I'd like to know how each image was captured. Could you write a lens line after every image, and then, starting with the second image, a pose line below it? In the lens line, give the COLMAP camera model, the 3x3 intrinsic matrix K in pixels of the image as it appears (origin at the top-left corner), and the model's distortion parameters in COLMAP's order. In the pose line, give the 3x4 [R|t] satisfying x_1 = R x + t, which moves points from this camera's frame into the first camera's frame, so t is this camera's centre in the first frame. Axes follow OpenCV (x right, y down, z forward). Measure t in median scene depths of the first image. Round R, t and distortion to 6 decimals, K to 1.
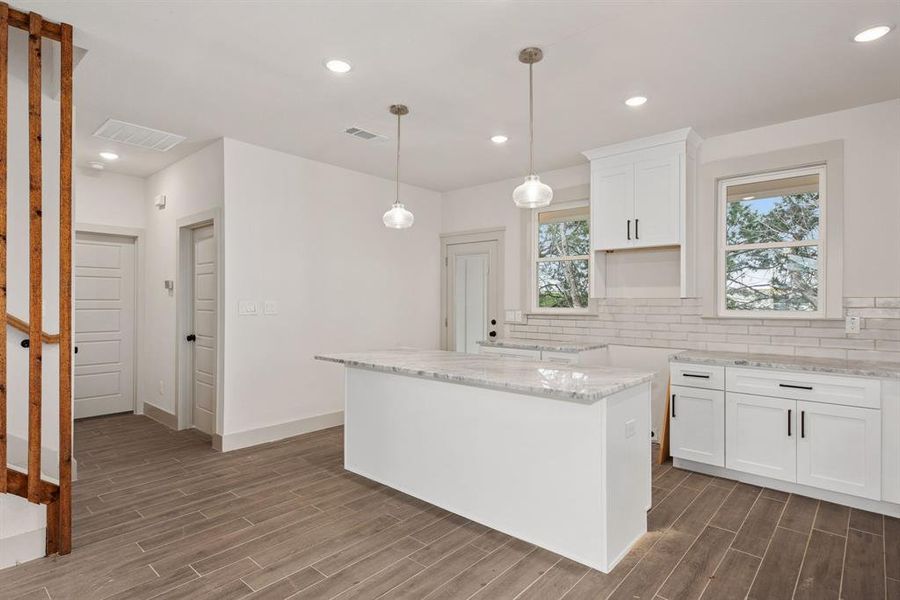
lens RADIAL K [[452.5, 0, 451.4], [0, 452.5, 302.0], [0, 0, 1]] dist [0.000570, 0.003055]
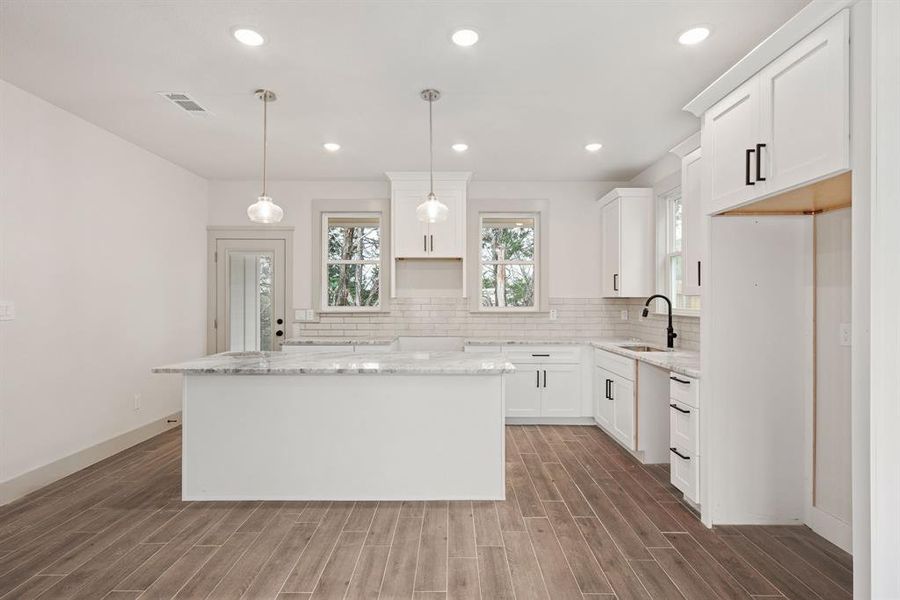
lens RADIAL K [[423.9, 0, 450.3], [0, 423.9, 302.3], [0, 0, 1]] dist [0.004179, -0.000969]
pose [[0.762821, -0.004774, 0.646593, -0.383649], [0.002372, 0.999987, 0.004585, -0.002280], [-0.646606, -0.001964, 0.762822, 0.082902]]
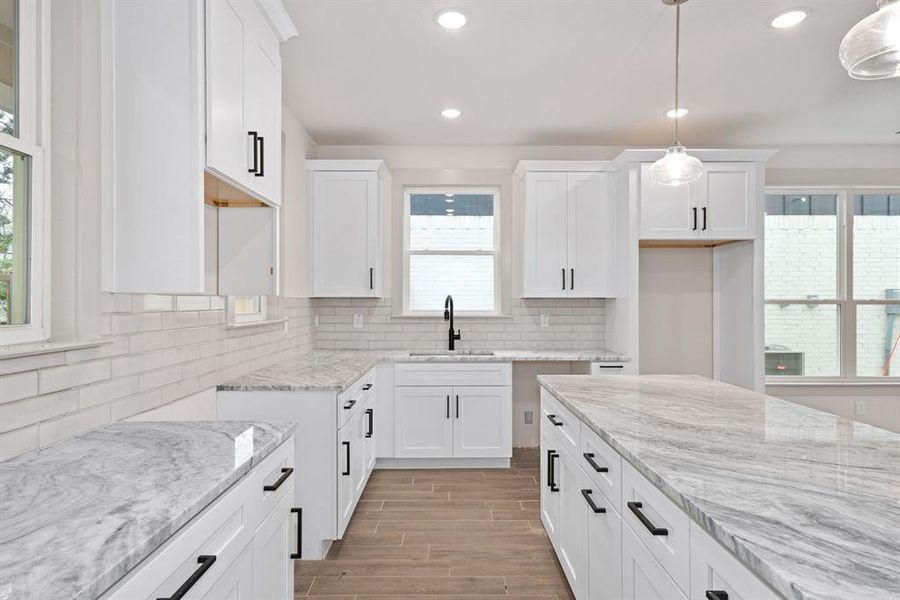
lens RADIAL K [[500.1, 0, 448.5], [0, 500.1, 301.7], [0, 0, 1]] dist [0.004232, 0.001934]
pose [[-0.643943, -0.005107, 0.765056, -0.183214], [-0.008612, 0.999963, -0.000573, 0.001315], [-0.765025, -0.006958, -0.643963, 1.425830]]
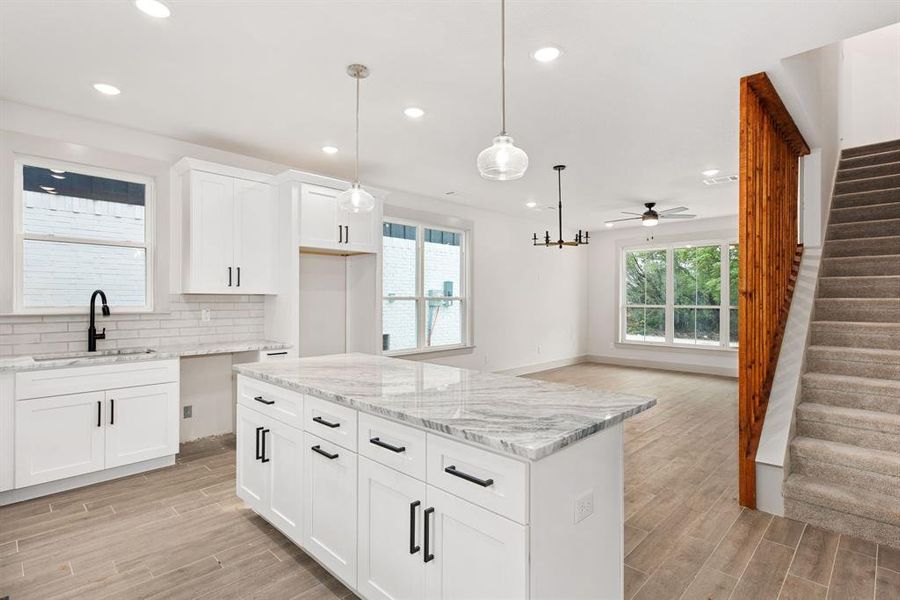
lens RADIAL K [[452.5, 0, 450.8], [0, 452.5, 300.1], [0, 0, 1]] dist [0.000570, 0.003055]
pose [[-0.997744, -0.008999, 0.066524, -0.088495], [-0.009202, 0.999954, -0.002736, 0.002678], [-0.066496, -0.003342, -0.997781, 1.572845]]
